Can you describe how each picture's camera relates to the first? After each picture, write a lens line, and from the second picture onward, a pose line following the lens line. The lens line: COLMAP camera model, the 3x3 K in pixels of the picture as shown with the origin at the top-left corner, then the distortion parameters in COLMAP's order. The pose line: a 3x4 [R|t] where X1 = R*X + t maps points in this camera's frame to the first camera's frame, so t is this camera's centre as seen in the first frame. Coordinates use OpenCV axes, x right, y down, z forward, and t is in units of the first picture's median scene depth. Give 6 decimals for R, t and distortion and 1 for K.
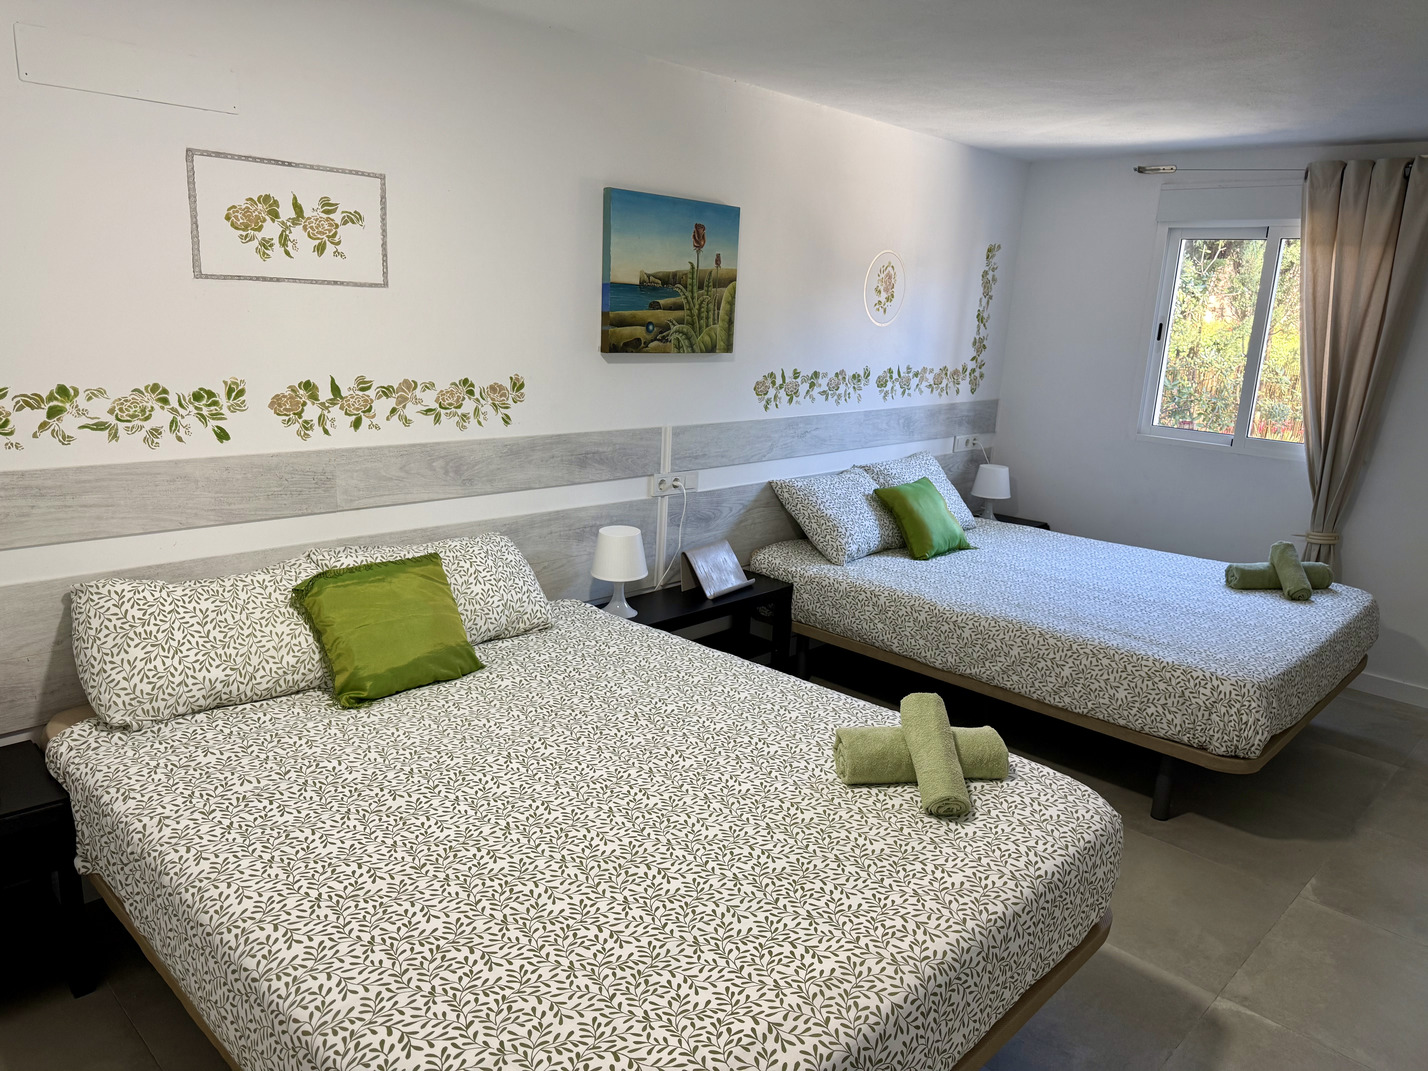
lens RADIAL K [[1003.4, 0, 713.8], [0, 1003.4, 539.7], [0, 0, 1]] dist [0.125876, -0.201301]
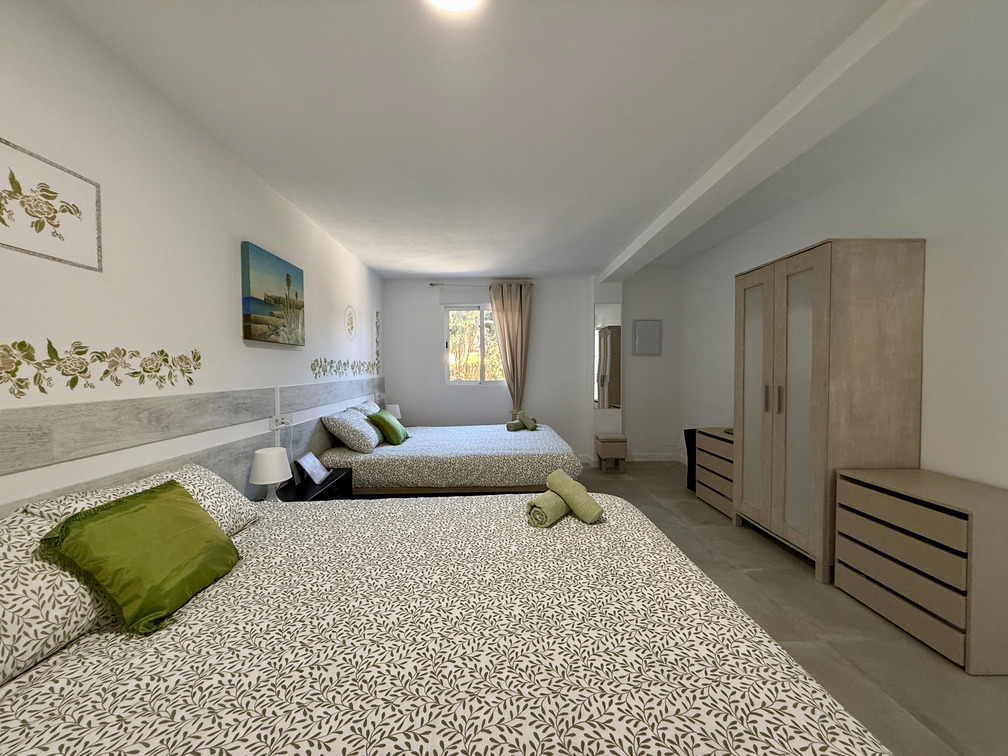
lens RADIAL K [[402.4, 0, 501.8], [0, 402.4, 377.9], [0, 0, 1]] dist [-0.001519, 0.000270]
pose [[0.705891, -0.072318, 0.704619, -0.290009], [0.205814, 0.972796, -0.106344, 0.023268], [-0.677759, 0.220088, 0.701572, 0.319119]]
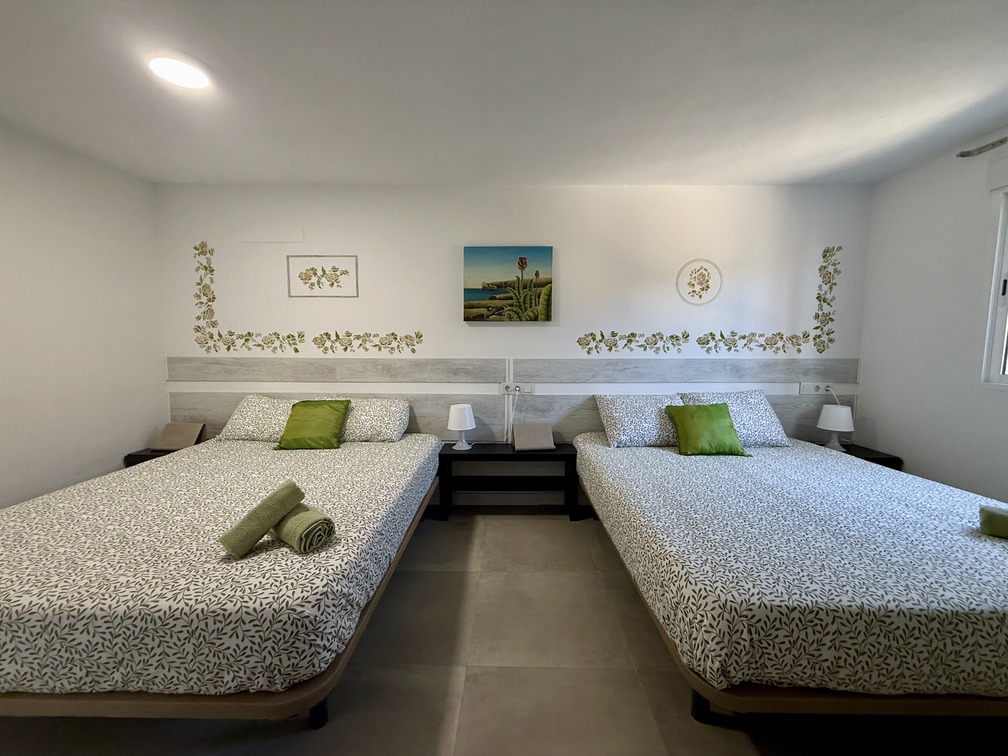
lens RADIAL K [[402.4, 0, 501.8], [0, 402.4, 377.9], [0, 0, 1]] dist [-0.001519, 0.000270]
pose [[0.677980, 0.016071, -0.734905, 0.600332], [-0.137832, 0.984808, -0.105620, 0.011069], [0.722043, 0.172902, 0.669895, 0.538458]]
